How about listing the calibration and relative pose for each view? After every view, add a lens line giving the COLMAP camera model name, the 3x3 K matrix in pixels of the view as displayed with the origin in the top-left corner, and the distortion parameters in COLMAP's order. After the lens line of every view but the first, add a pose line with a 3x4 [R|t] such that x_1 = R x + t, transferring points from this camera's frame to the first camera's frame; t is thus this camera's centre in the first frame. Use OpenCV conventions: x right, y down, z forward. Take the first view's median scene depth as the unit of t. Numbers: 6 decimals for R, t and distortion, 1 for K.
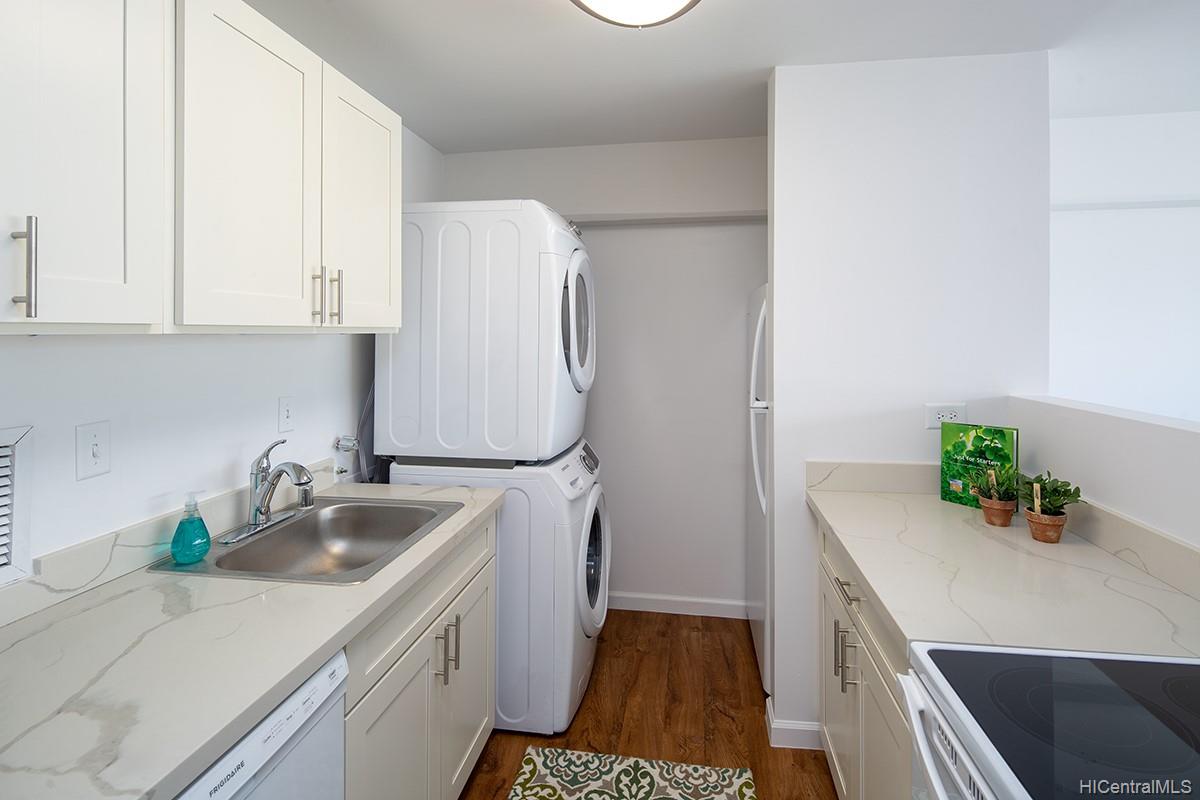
lens RADIAL K [[581.1, 0, 612.7], [0, 581.1, 330.0], [0, 0, 1]] dist [0.008571, -0.006406]
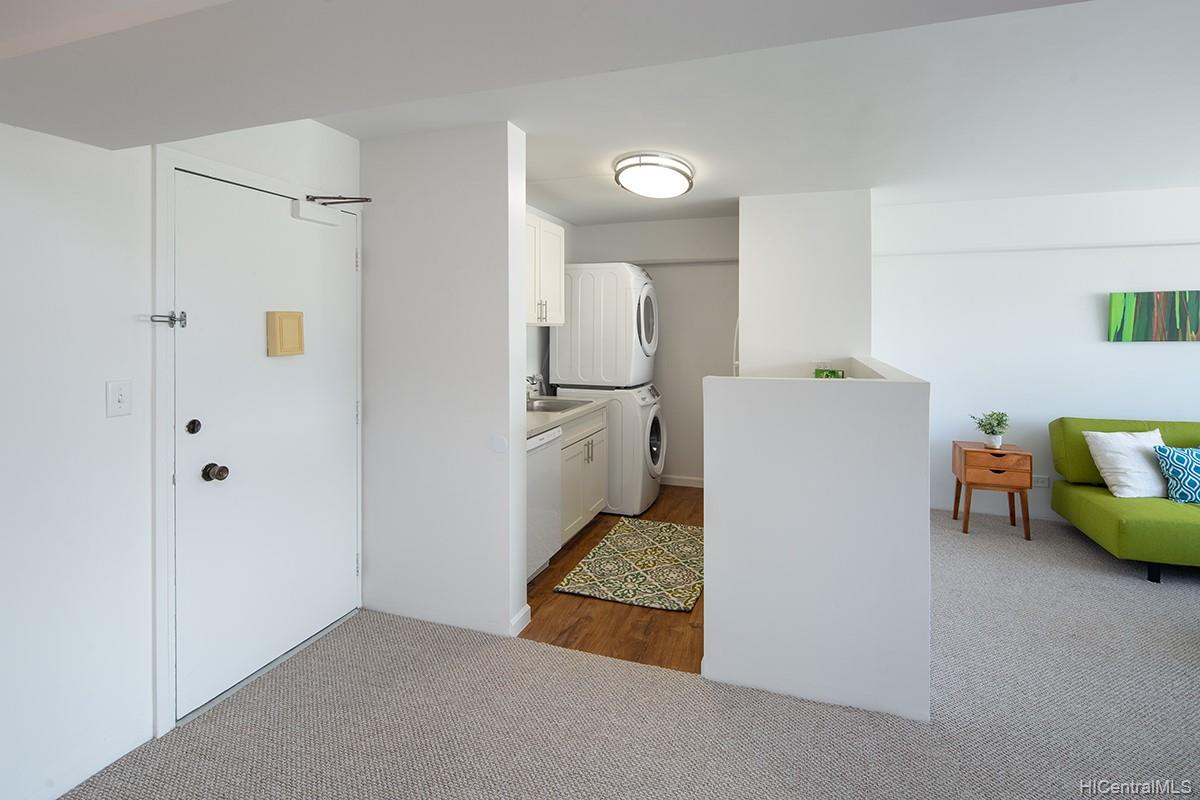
lens RADIAL K [[581.1, 0, 606.9], [0, 581.1, 321.5], [0, 0, 1]] dist [0.008571, -0.006406]
pose [[0.982934, 0.000764, -0.183956, 0.192597], [-0.000991, 0.999999, -0.001143, -0.008550], [0.183955, 0.001306, 0.982934, -1.094725]]
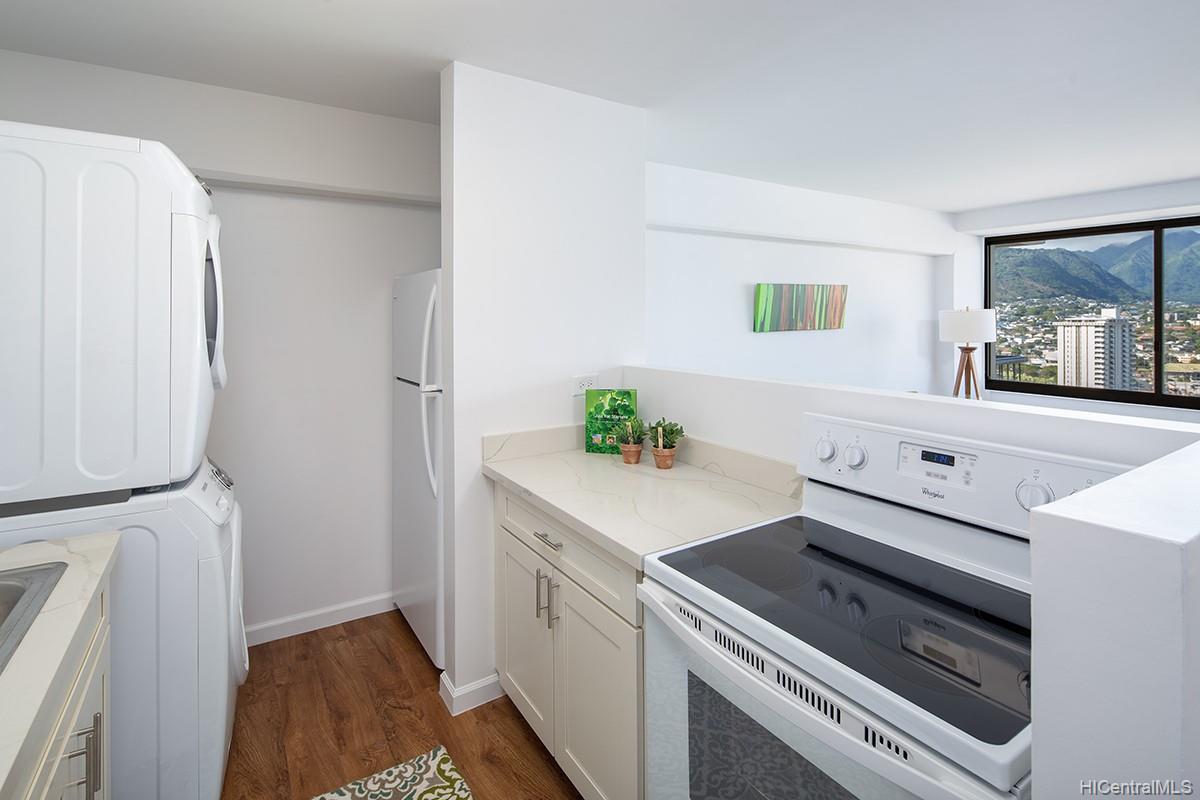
lens RADIAL K [[581.1, 0, 588.7], [0, 581.1, 318.2], [0, 0, 1]] dist [0.008571, -0.006406]
pose [[0.755862, 0.000301, 0.654731, -0.217812], [-0.001578, 0.999998, 0.001362, 0.004492], [-0.654729, -0.002063, 0.755861, 0.058390]]
